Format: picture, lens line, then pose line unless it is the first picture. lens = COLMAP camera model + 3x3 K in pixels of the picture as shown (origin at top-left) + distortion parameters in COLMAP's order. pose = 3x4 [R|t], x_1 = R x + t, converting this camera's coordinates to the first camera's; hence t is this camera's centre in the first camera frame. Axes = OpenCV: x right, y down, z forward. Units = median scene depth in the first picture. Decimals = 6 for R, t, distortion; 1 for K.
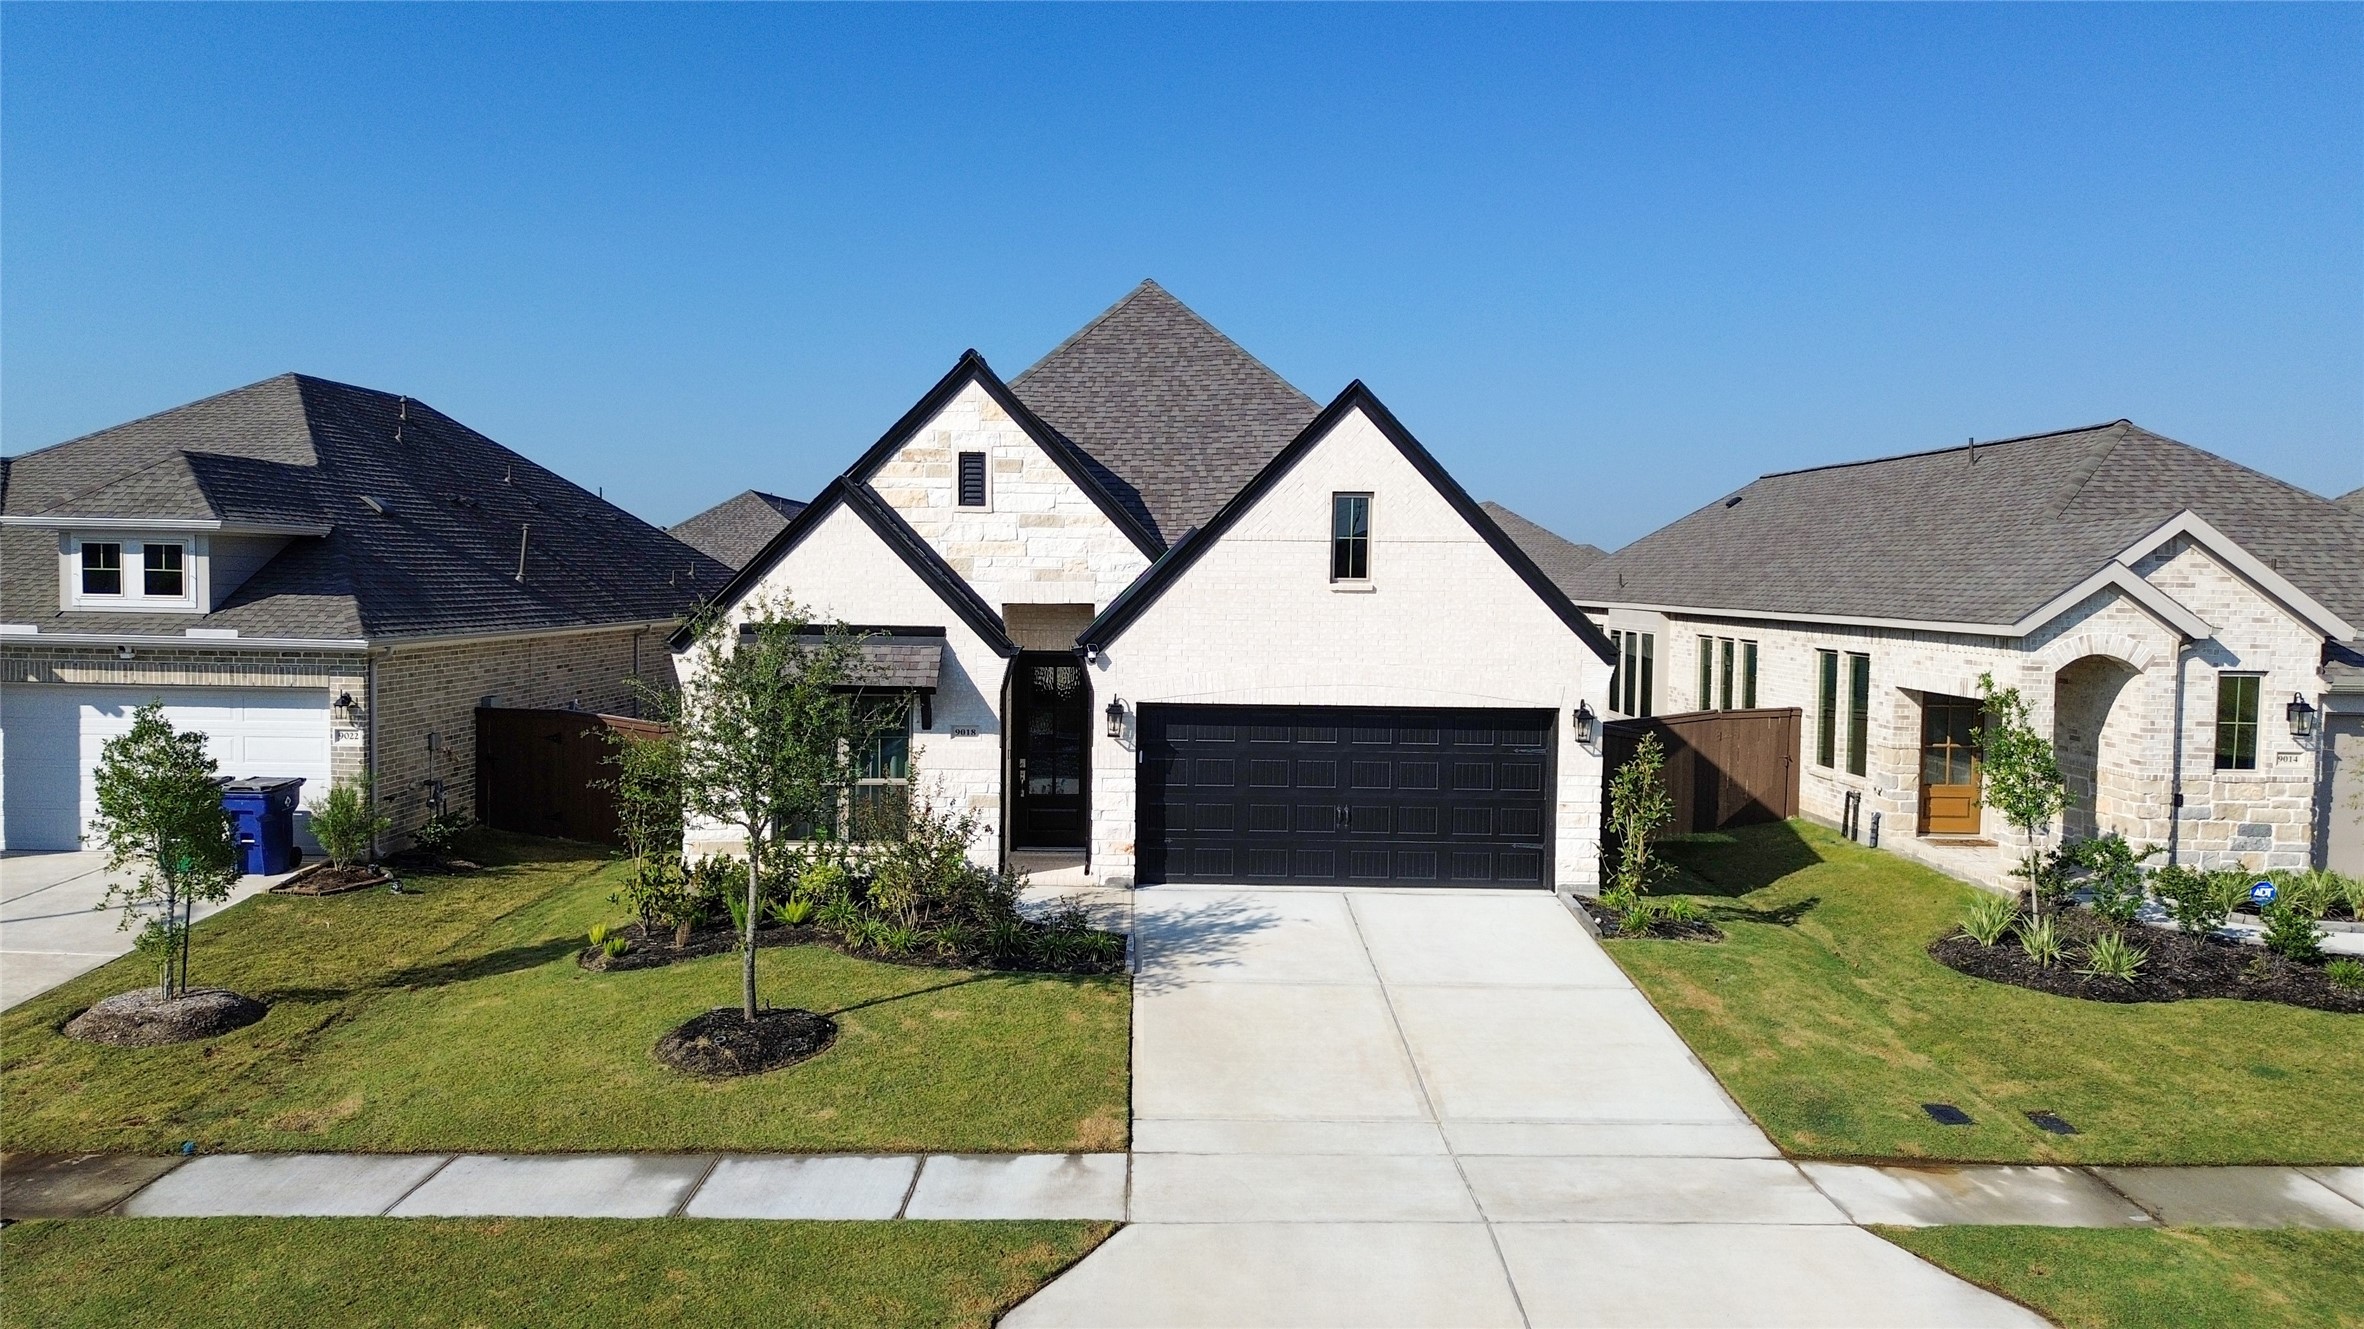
lens RADIAL K [[1661.1, 0, 1182.2], [0, 1661.1, 665.6], [0, 0, 1]] dist [0.013842, -0.006850]
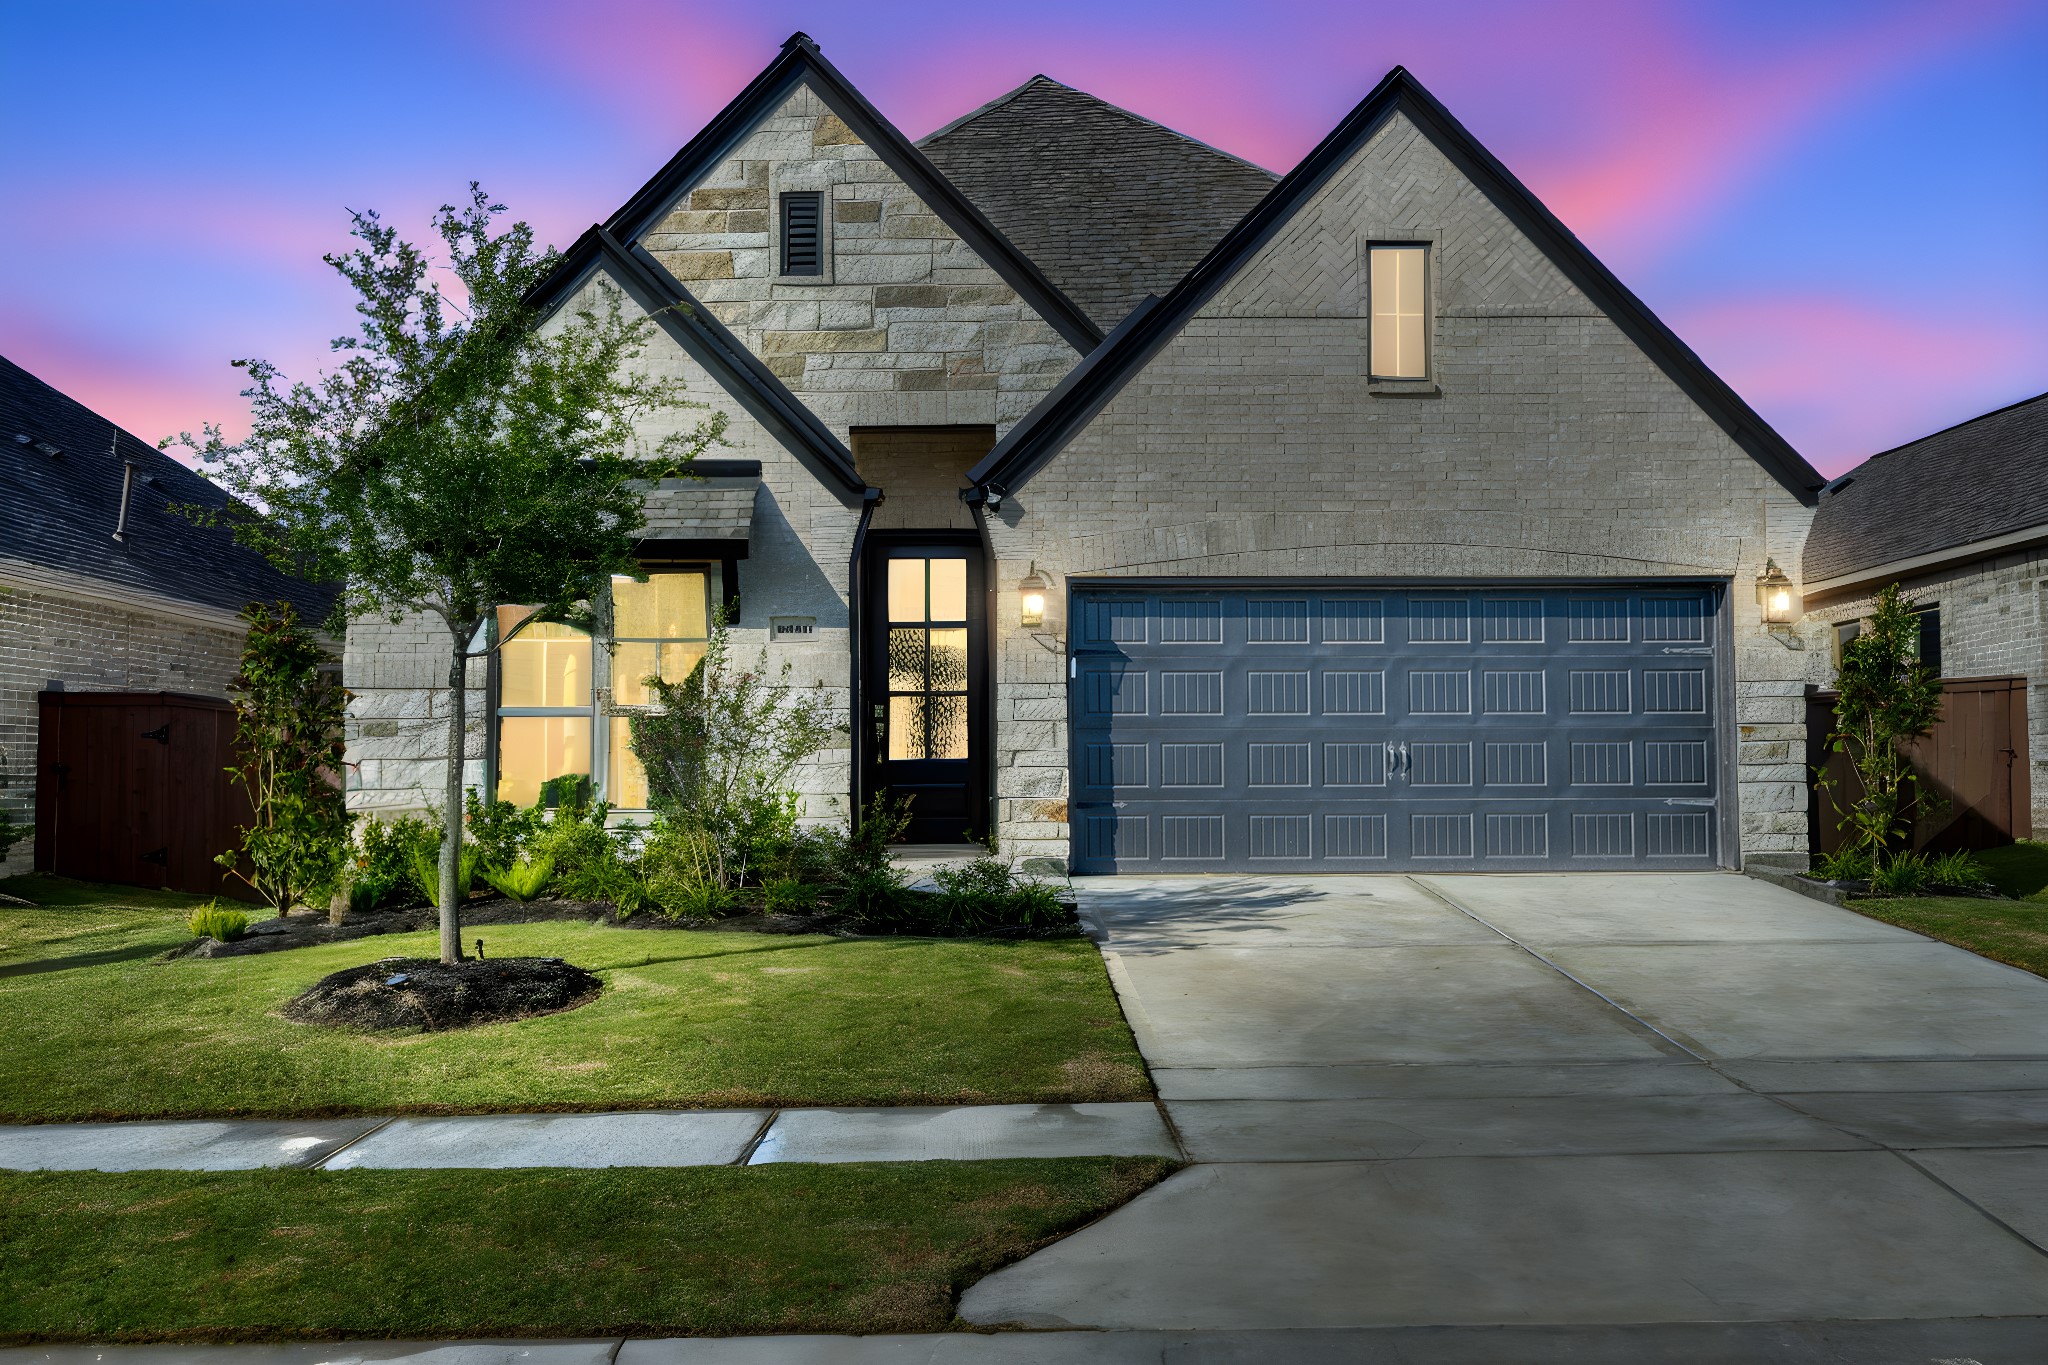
lens RADIAL K [[2166.5, 0, 1030.2], [0, 2166.5, 697.3], [0, 0, 1]] dist [-0.047747, 0.000000]
pose [[0.999766, -0.020641, 0.006521, -0.047573], [0.021182, 0.994931, -0.098301, 0.148300], [-0.004459, 0.098416, 0.995135, 0.191112]]
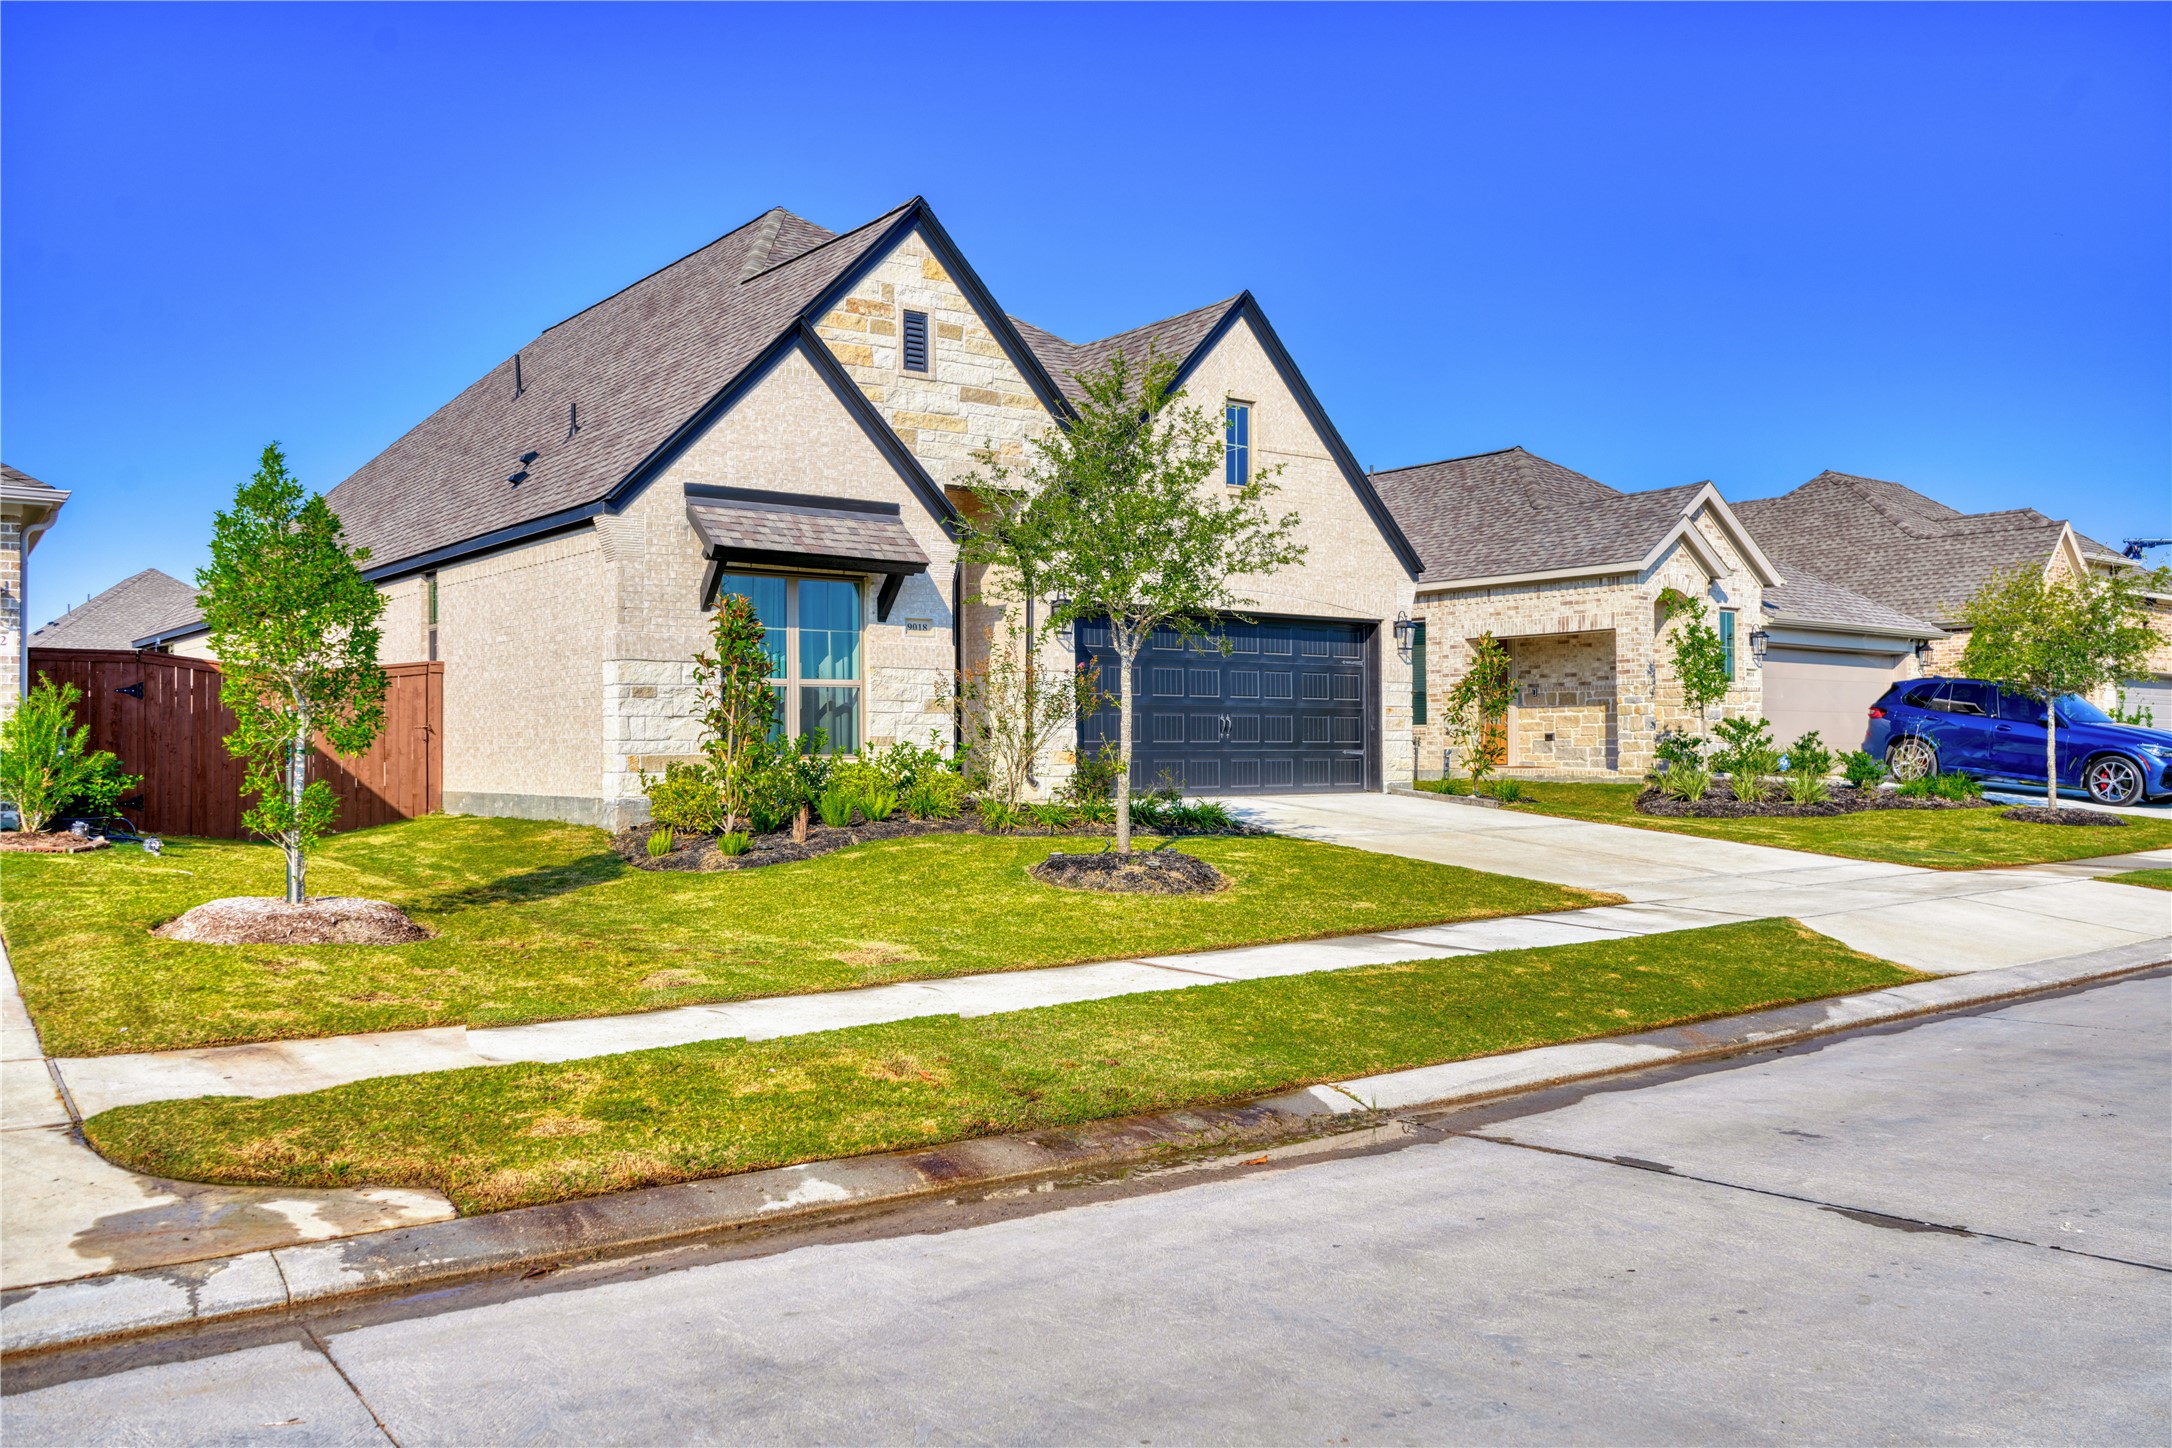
lens RADIAL K [[1710.4, 0, 1093.9], [0, 1710.4, 718.4], [0, 0, 1]] dist [-0.064672, -0.000400]
pose [[0.798634, -0.007910, 0.601765, -0.597461], [0.048553, 0.997501, -0.051327, 0.138937], [-0.599855, 0.070209, 0.797023, 0.234774]]
